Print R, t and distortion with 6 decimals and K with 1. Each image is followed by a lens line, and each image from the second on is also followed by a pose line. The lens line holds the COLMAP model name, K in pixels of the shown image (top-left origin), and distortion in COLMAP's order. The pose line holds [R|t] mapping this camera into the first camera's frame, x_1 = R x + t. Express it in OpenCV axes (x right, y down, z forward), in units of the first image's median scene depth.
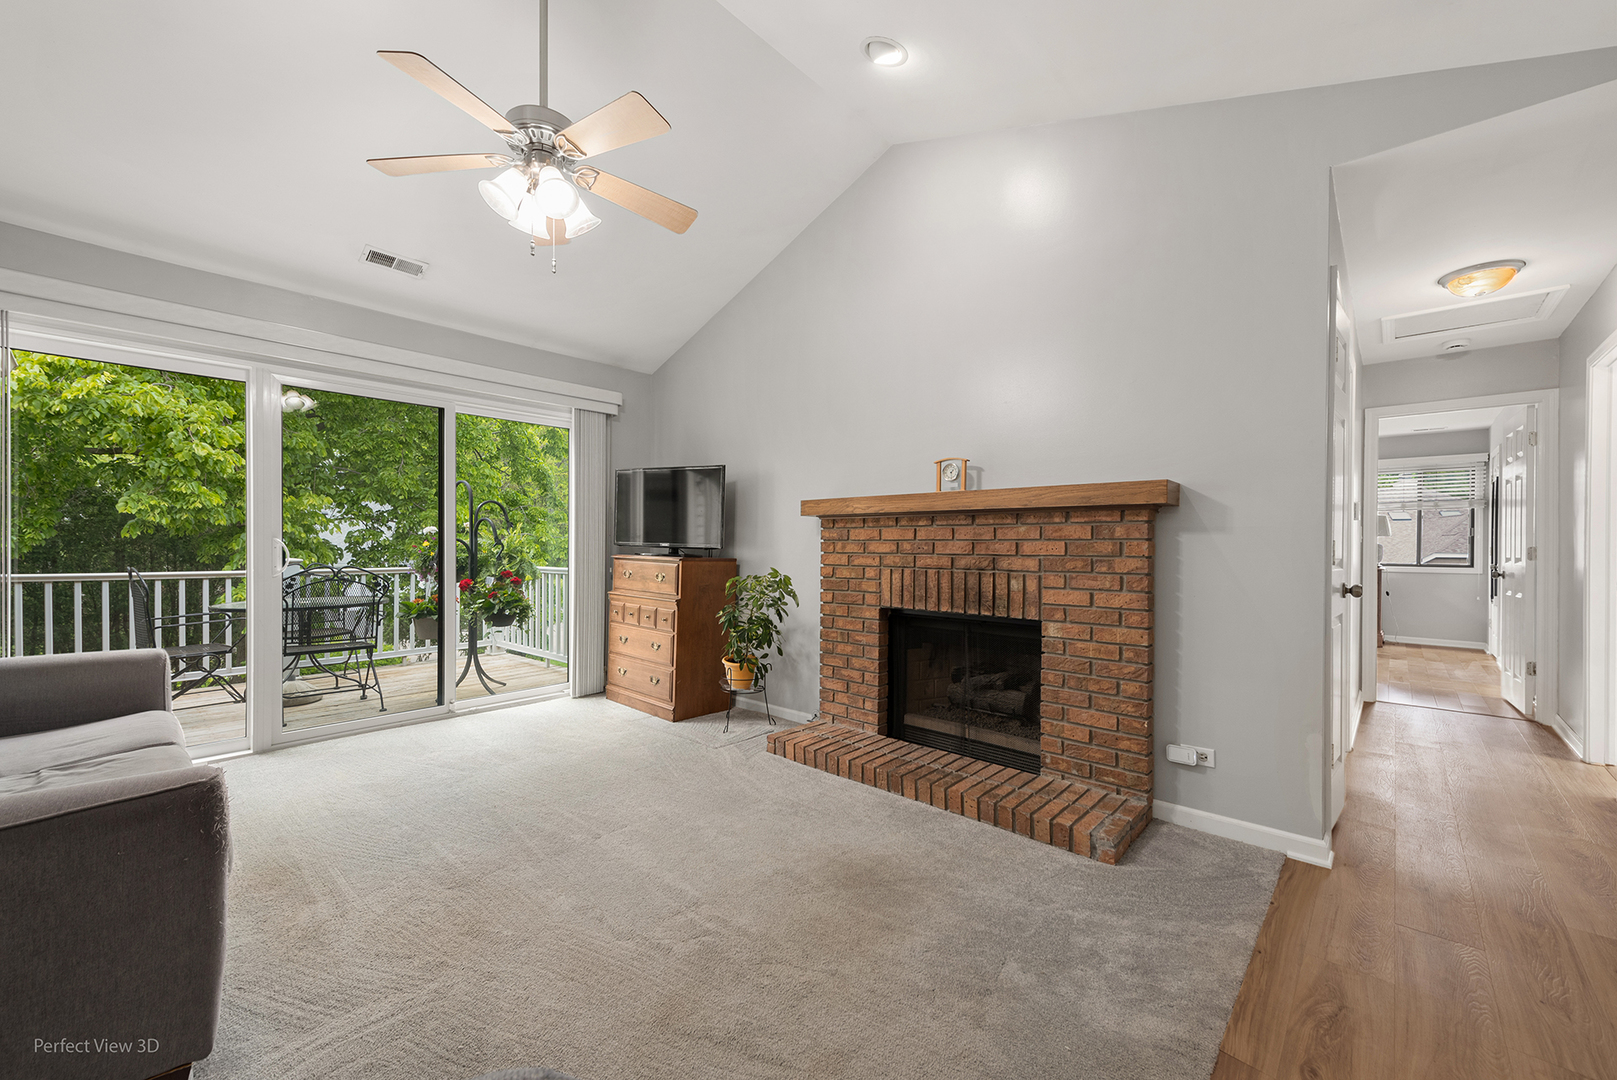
lens RADIAL K [[635.2, 0, 808.5], [0, 635.2, 540.0], [0, 0, 1]] dist [-0.000816, -0.000092]
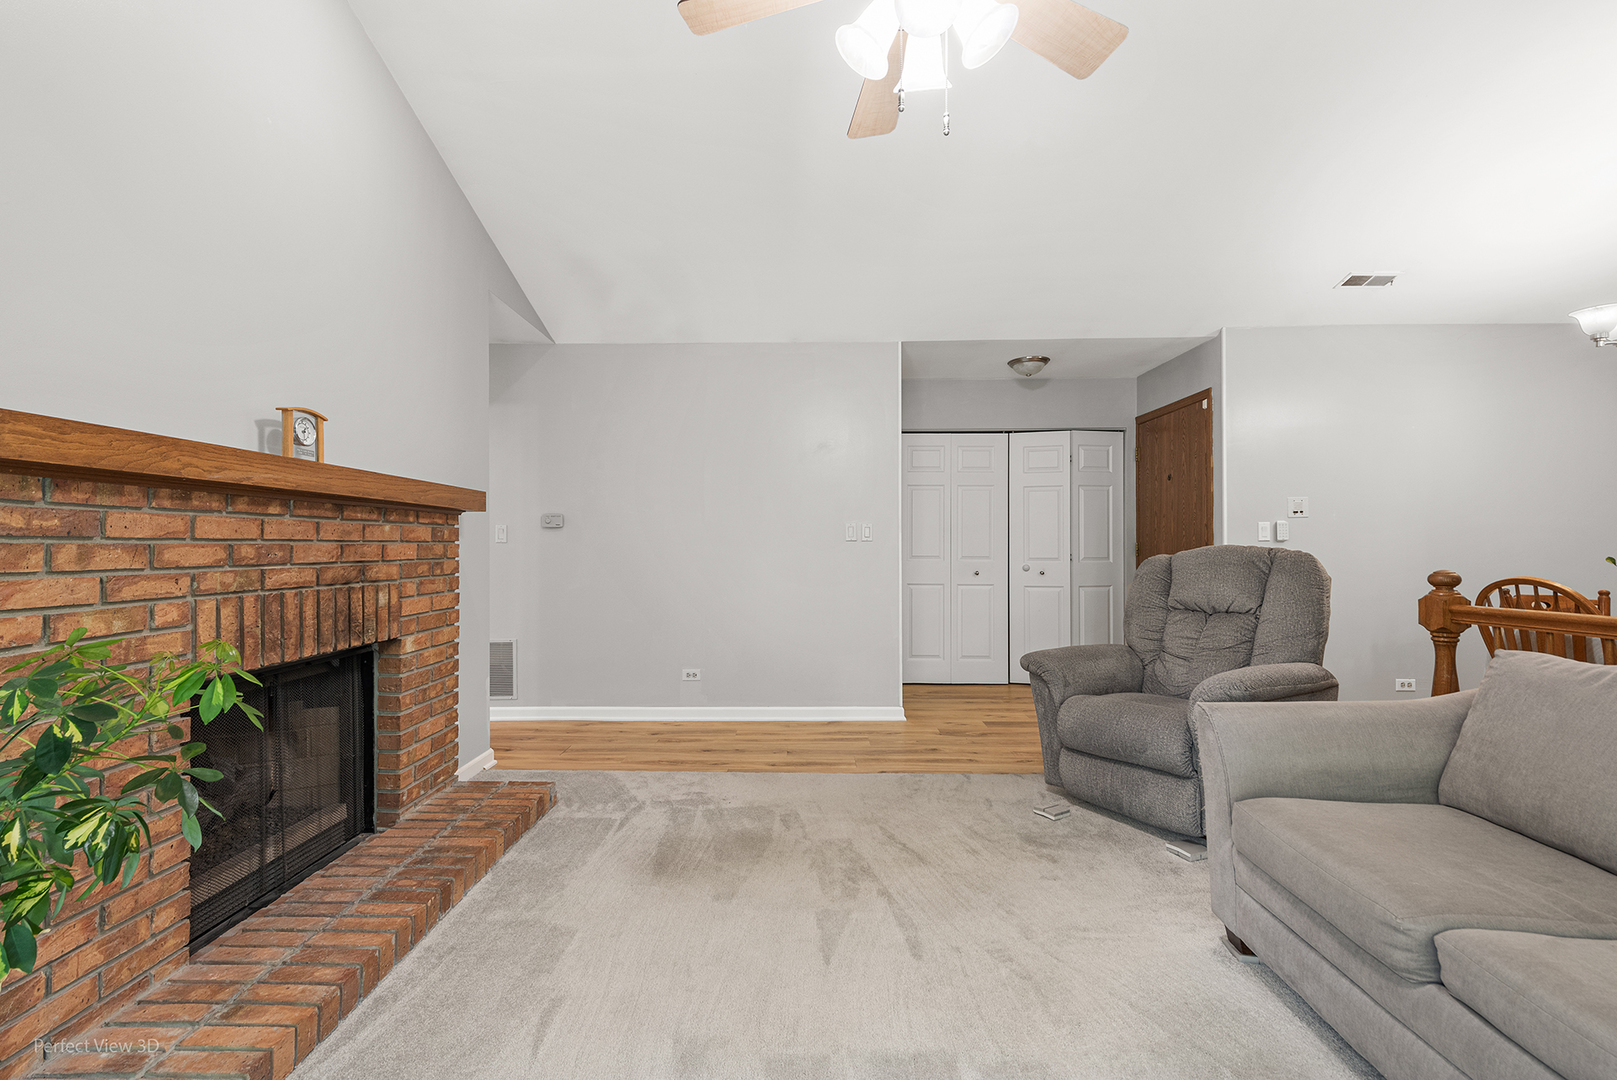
lens RADIAL K [[672.0, 0, 808.5], [0, 672.0, 540.0], [0, 0, 1]] dist [0.000239, 0.000085]
pose [[-0.670548, 0.003722, 0.741856, -0.579181], [-0.005585, 0.999934, -0.010065, 0.003306], [-0.741845, -0.010892, -0.670483, 1.045954]]
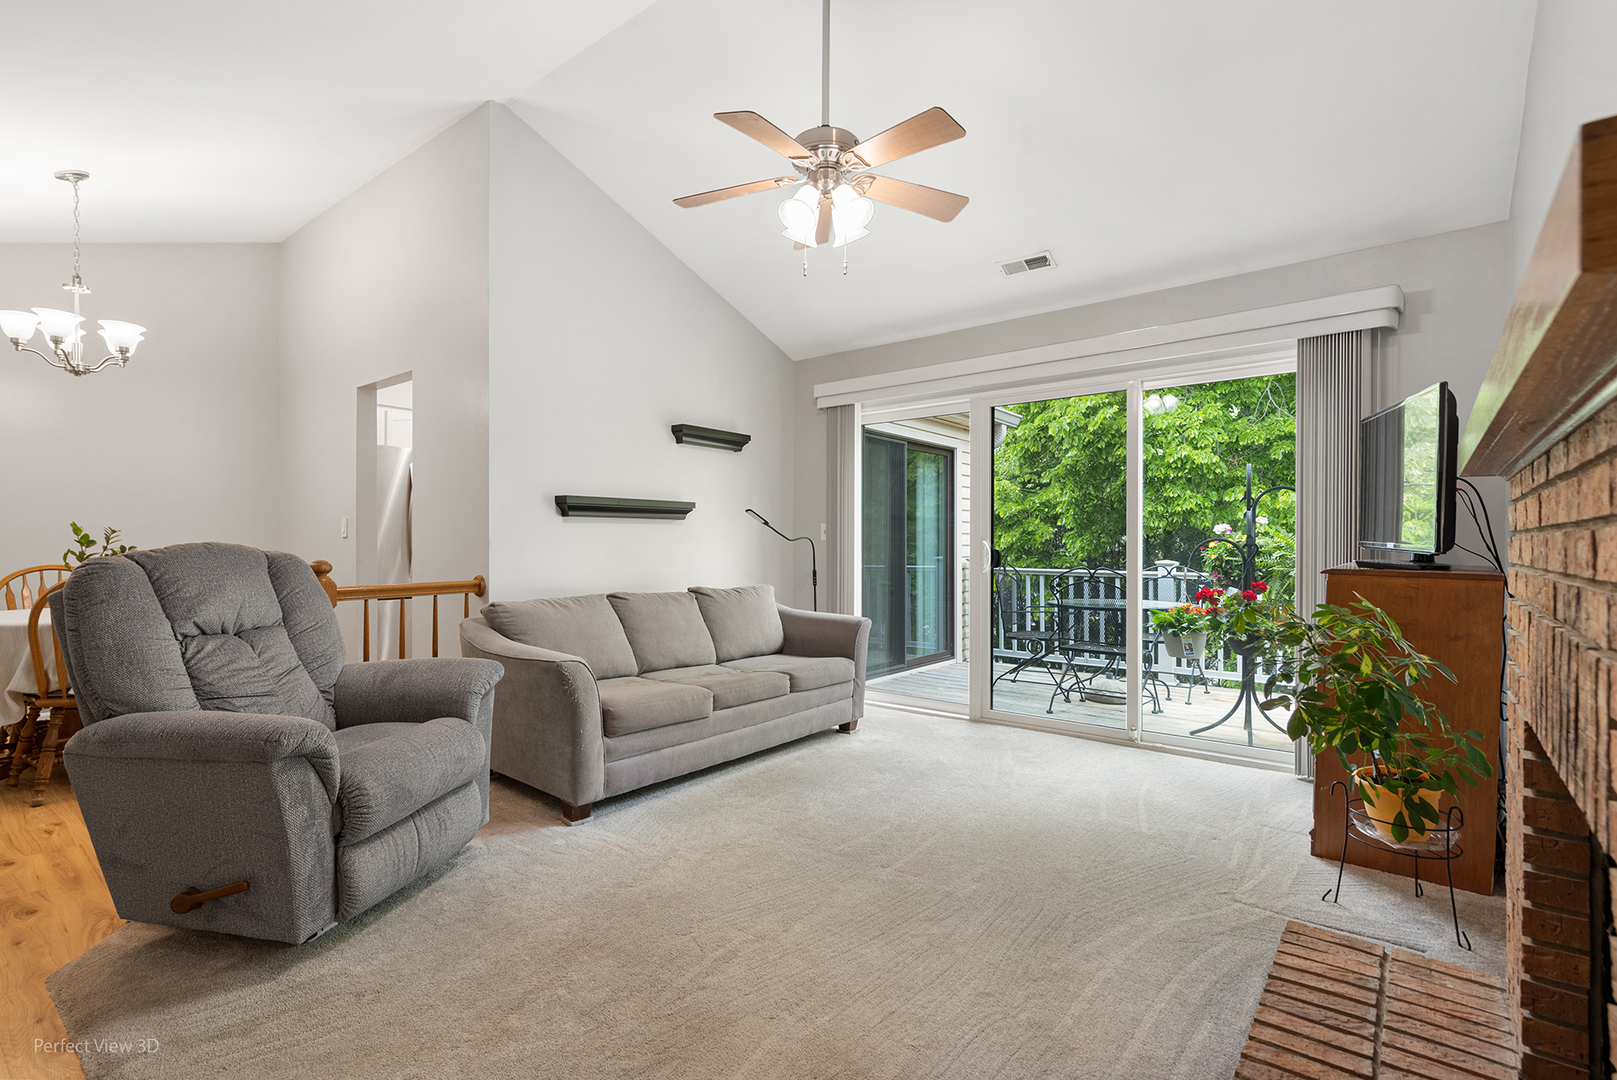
lens RADIAL K [[771.0, 0, 808.5], [0, 771.0, 540.0], [0, 0, 1]] dist [0.002805, -0.000060]
pose [[0.081404, -0.004446, -0.996671, 0.542223], [0.002033, 0.999989, -0.004295, 0.004443], [0.996679, -0.001677, 0.081412, 0.585874]]
